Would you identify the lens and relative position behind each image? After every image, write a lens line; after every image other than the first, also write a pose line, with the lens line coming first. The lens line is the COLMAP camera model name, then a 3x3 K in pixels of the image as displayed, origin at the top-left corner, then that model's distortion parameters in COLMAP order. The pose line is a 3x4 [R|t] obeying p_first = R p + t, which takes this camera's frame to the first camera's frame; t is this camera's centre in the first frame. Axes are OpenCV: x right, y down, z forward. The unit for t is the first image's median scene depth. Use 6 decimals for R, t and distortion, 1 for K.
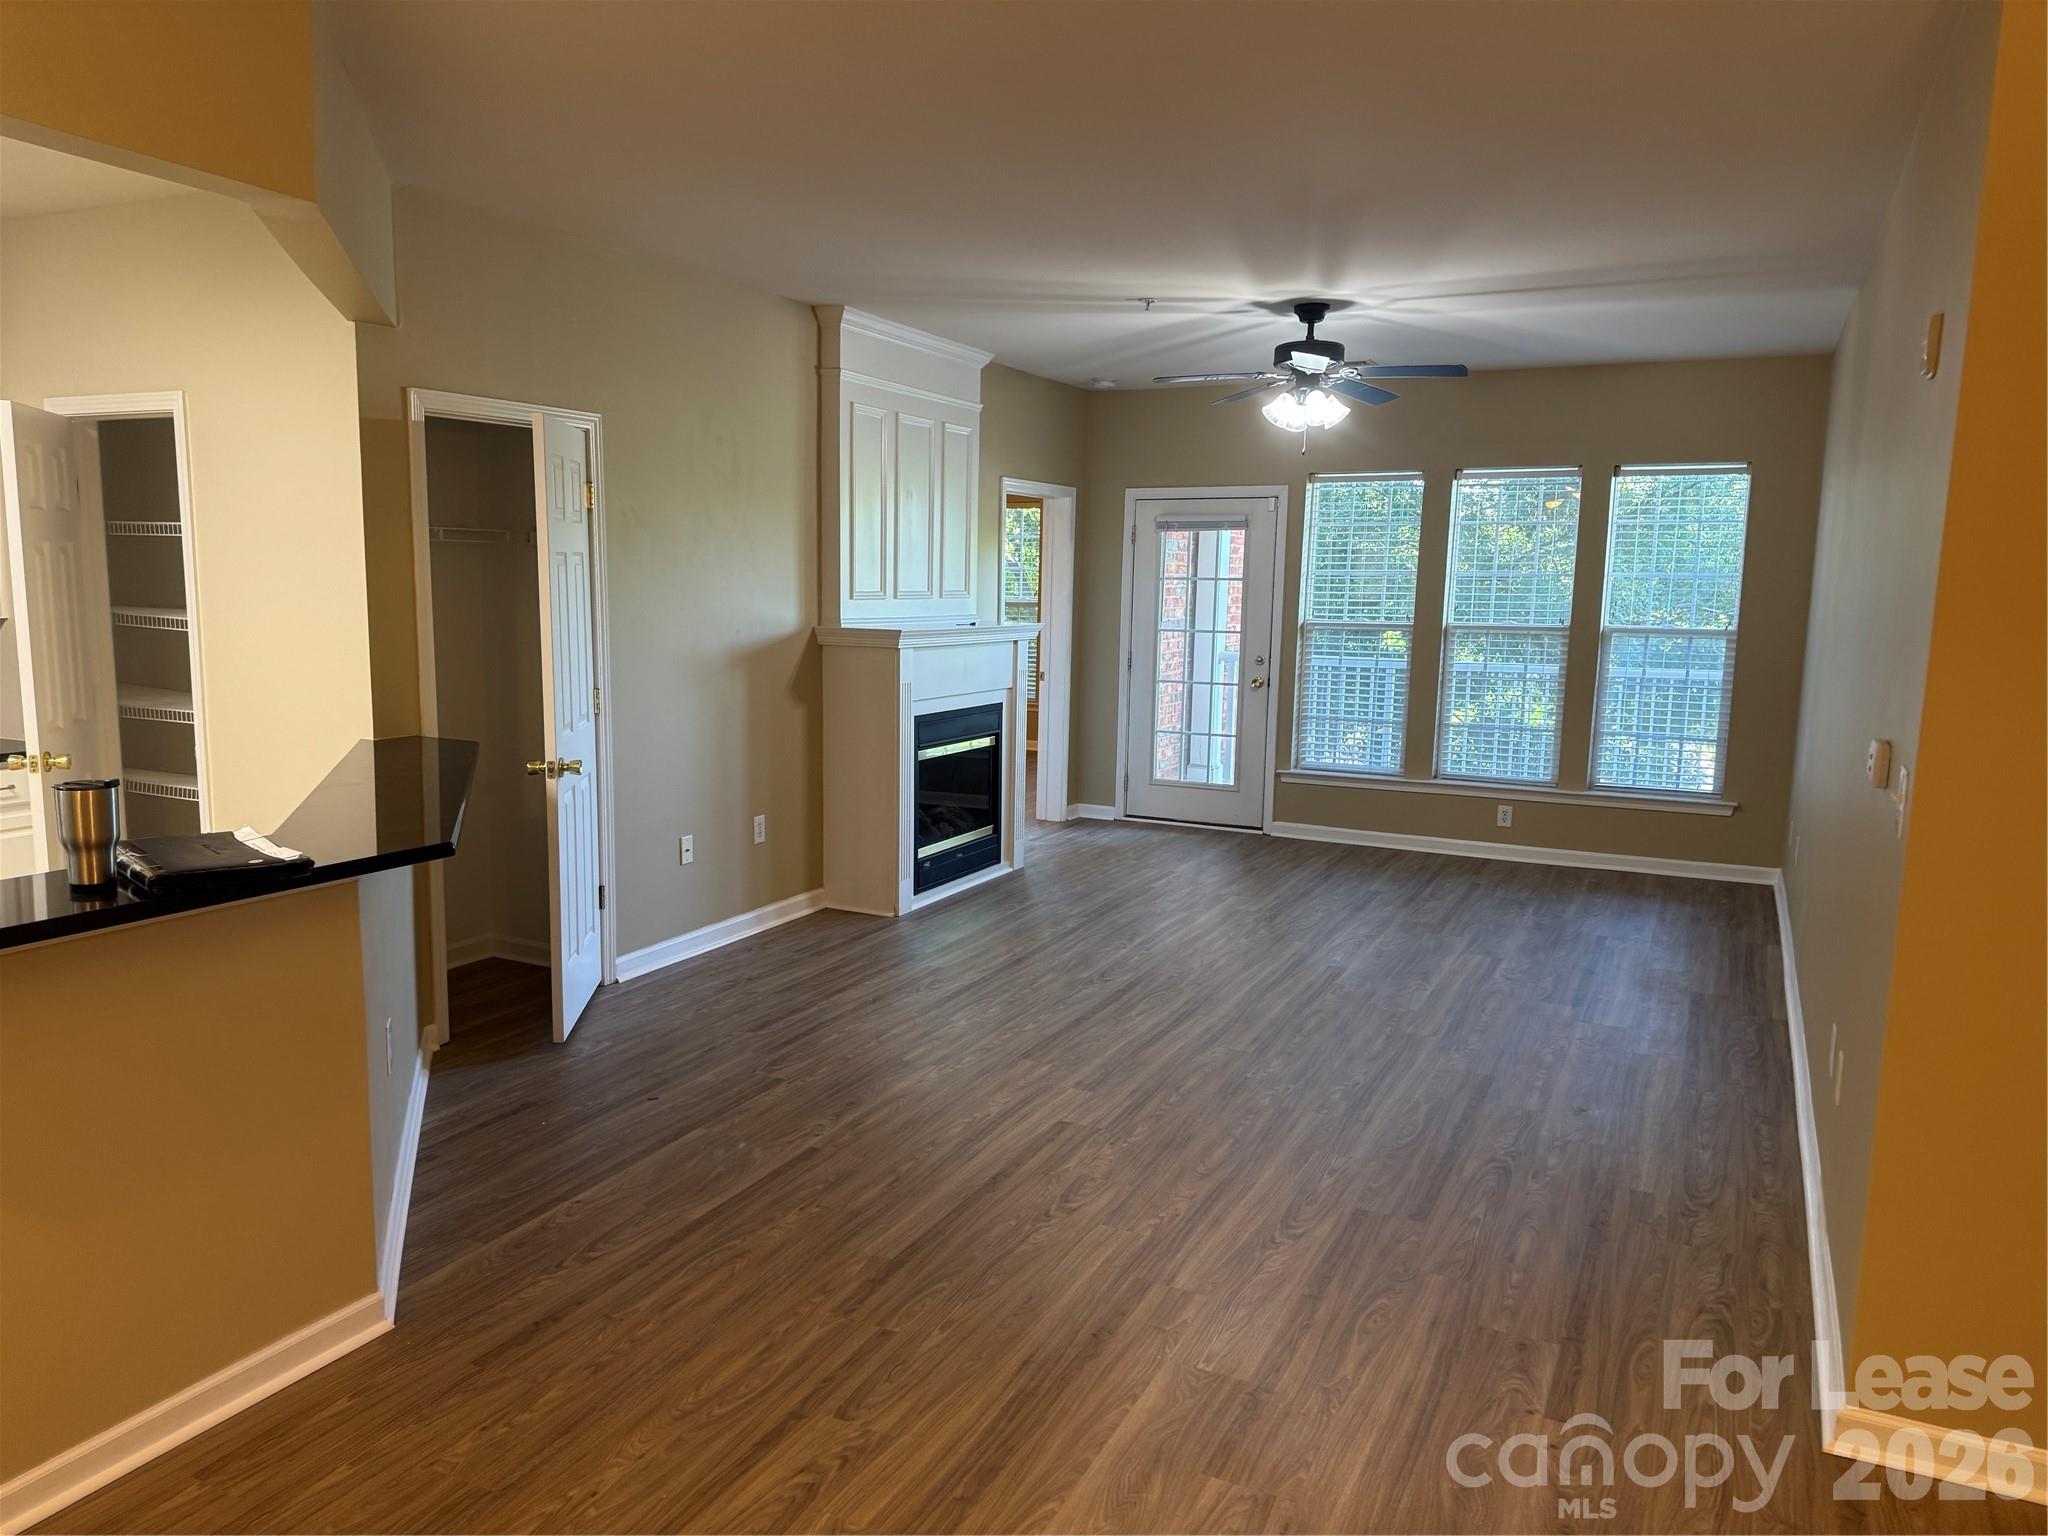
lens RADIAL K [[1439.2, 0, 1022.5], [0, 1439.2, 771.5], [0, 0, 1]] dist [0.101931, -0.134158]
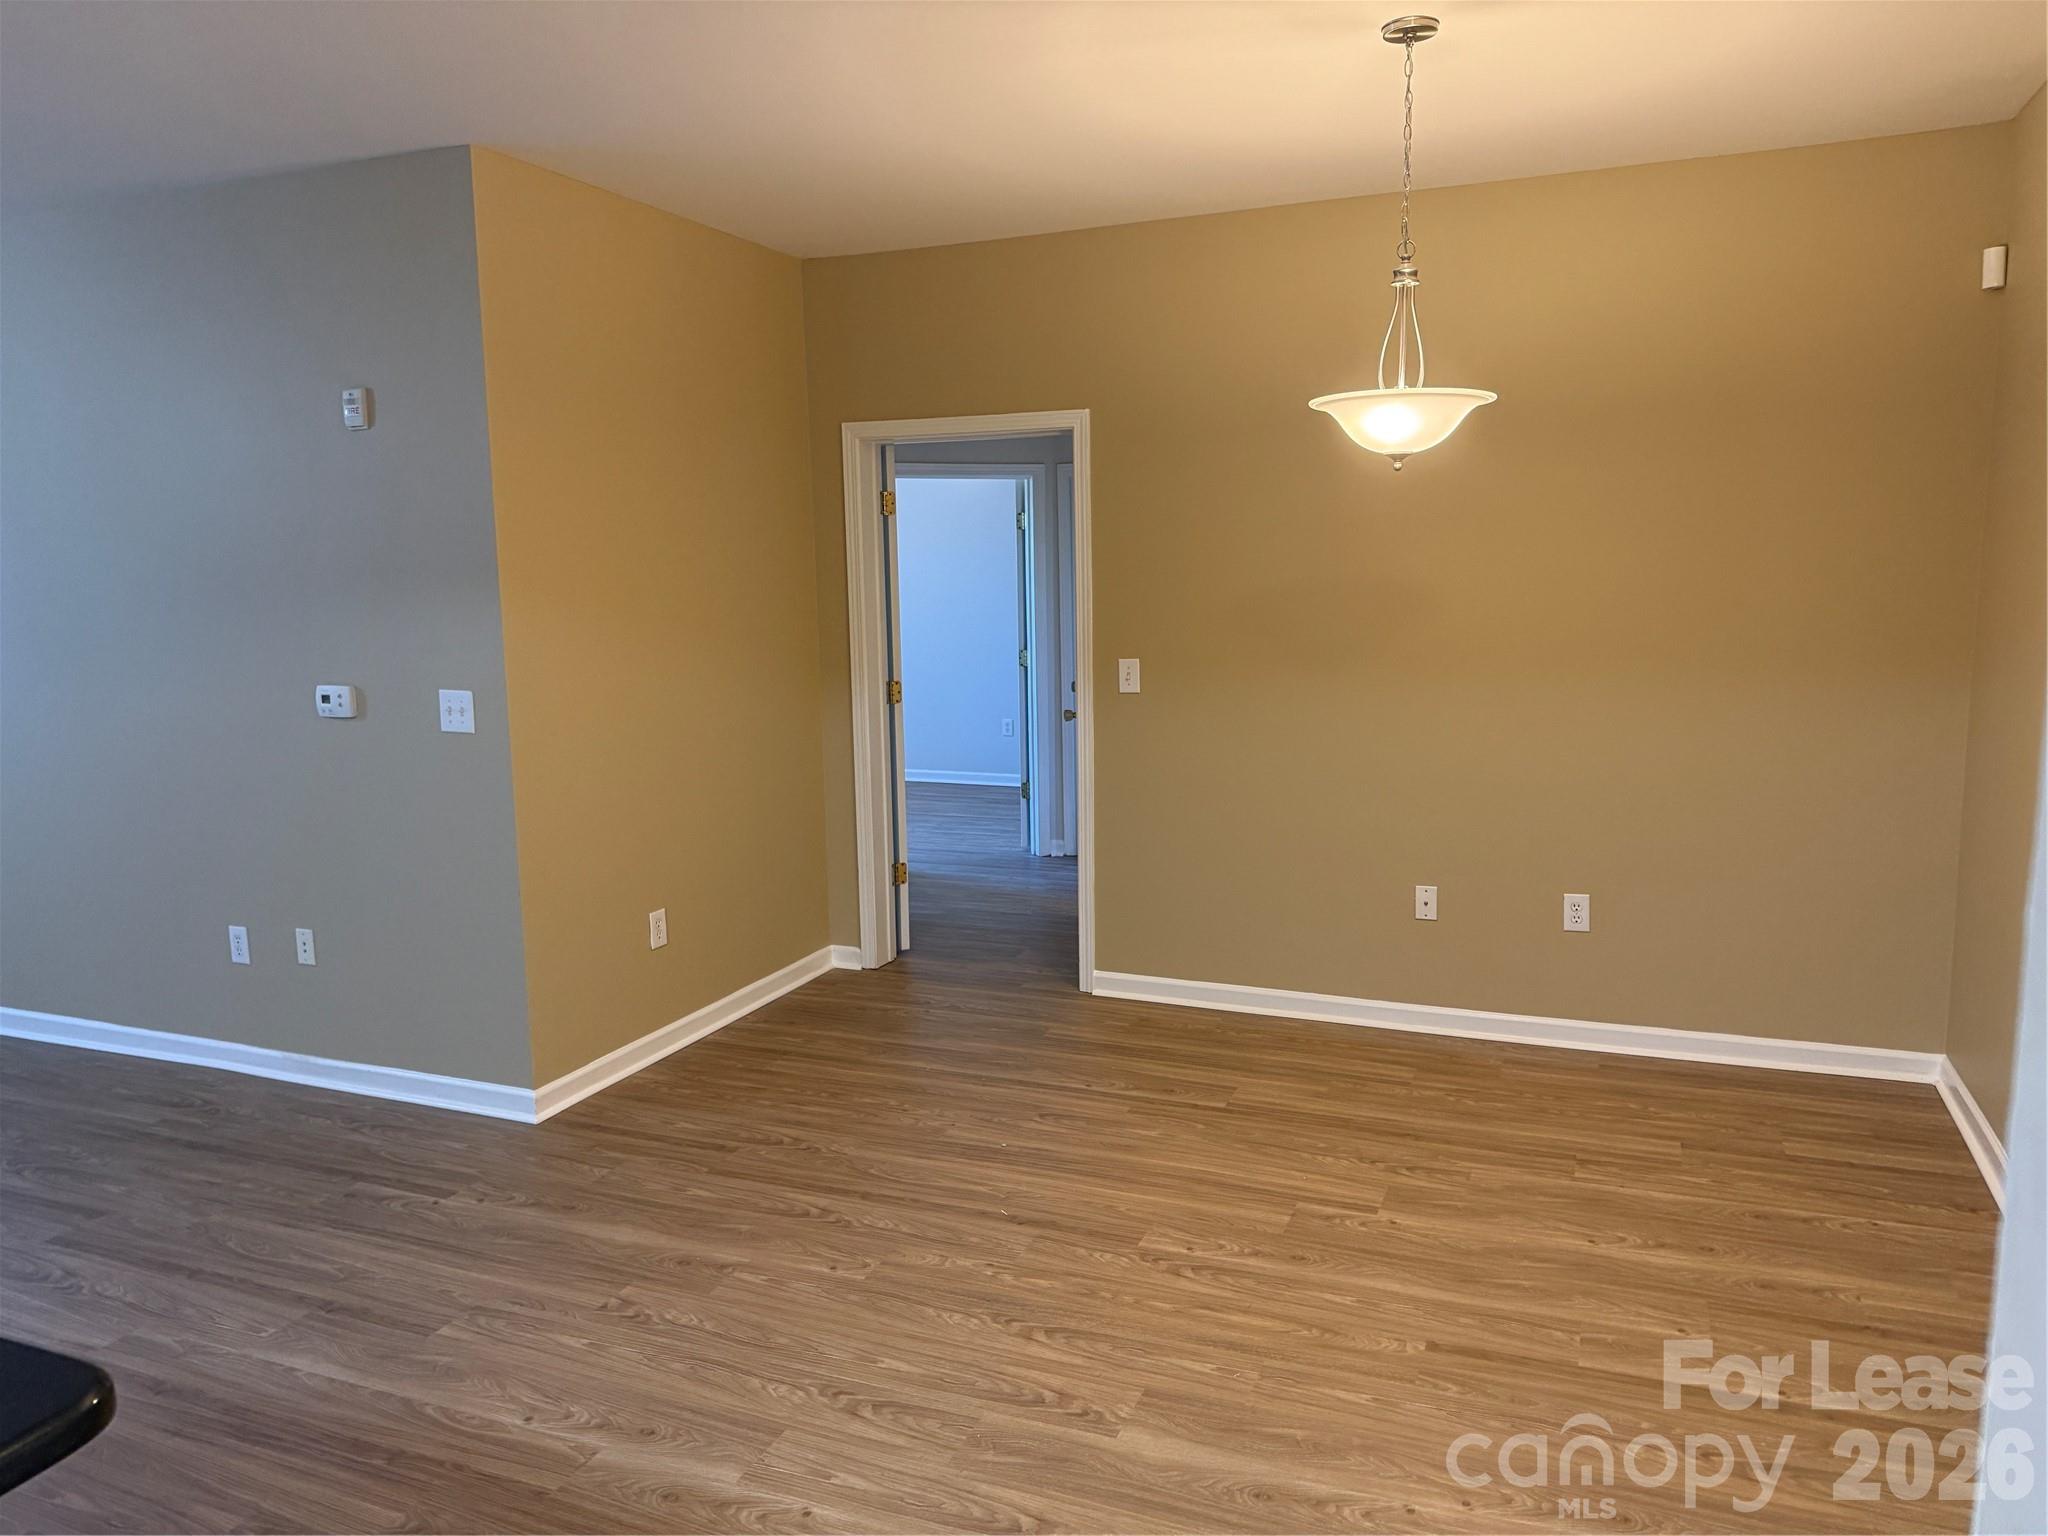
lens RADIAL K [[1439.2, 0, 1022.5], [0, 1439.2, 771.5], [0, 0, 1]] dist [0.101931, -0.134158]
pose [[-0.059996, -0.156361, 0.985876, -0.488299], [0.149847, 0.975053, 0.163763, -0.042505], [-0.986887, 0.157556, -0.035069, 0.242045]]
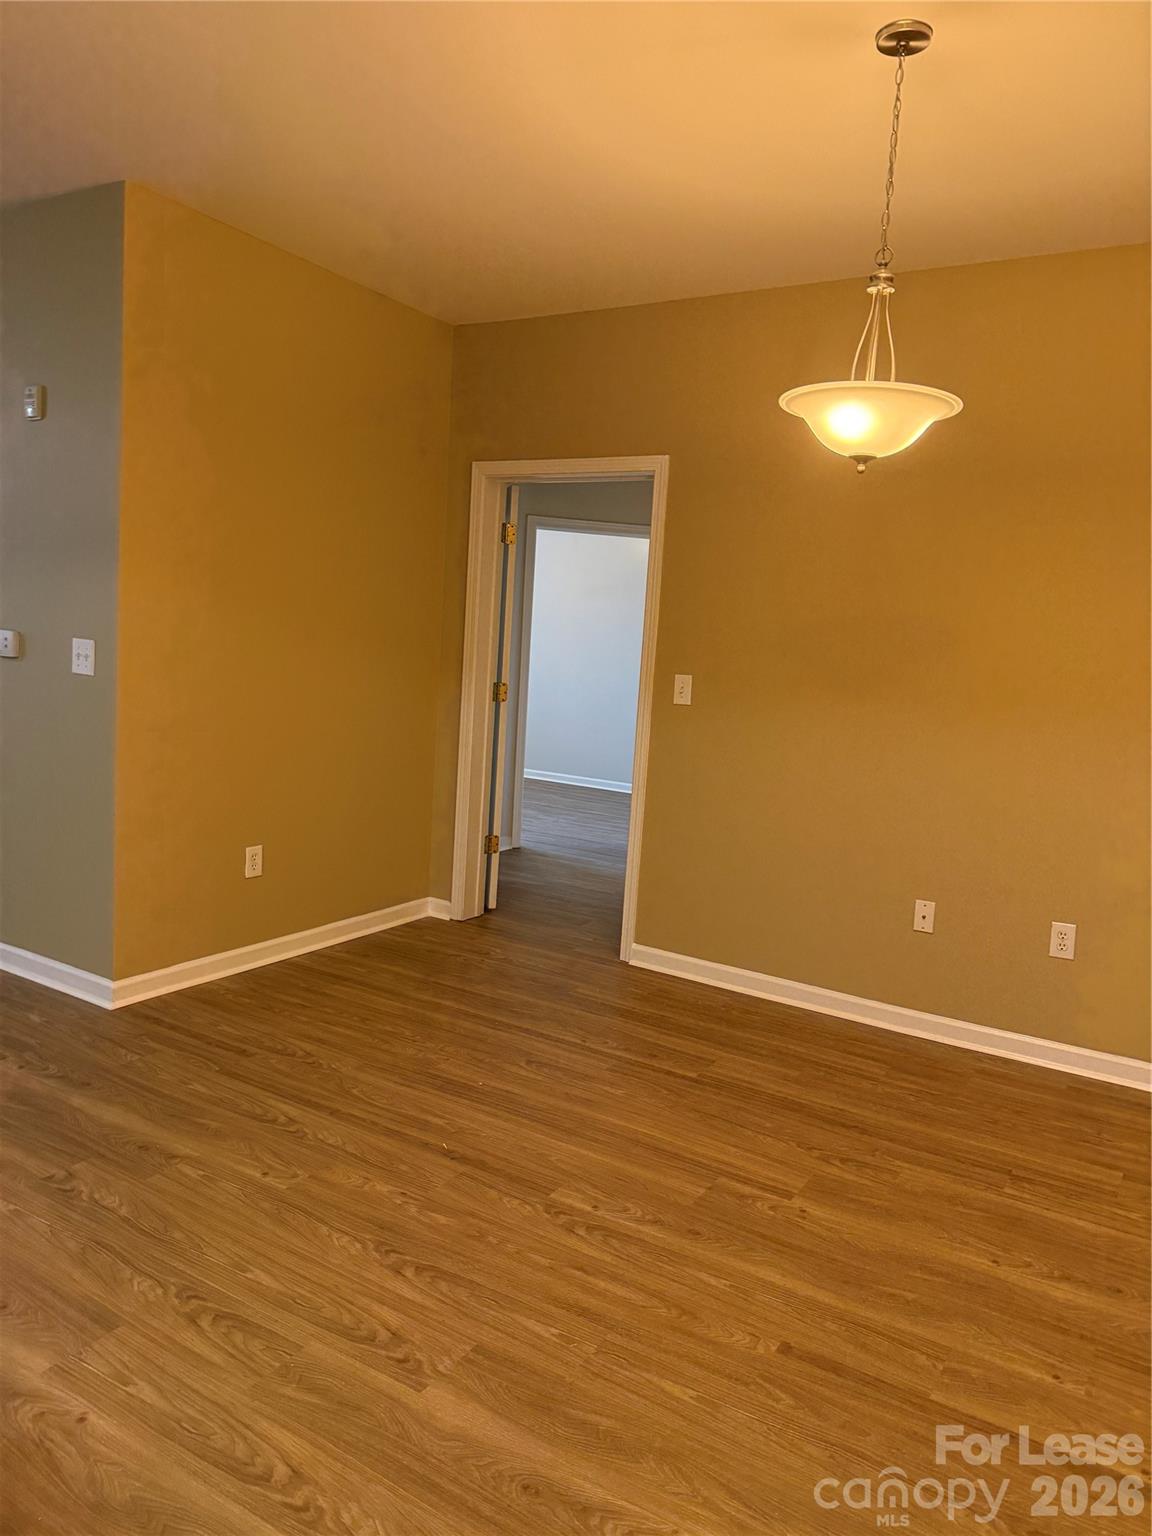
lens RADIAL K [[1085.1, 0, 576.0], [0, 1085.1, 768.0], [0, 0, 1]] dist [0.046687, -0.038141]
pose [[0.100755, -0.128452, 0.986584, -0.365508], [0.072608, 0.989935, 0.121474, 0.016463], [-0.992258, 0.059395, 0.109068, 0.122982]]
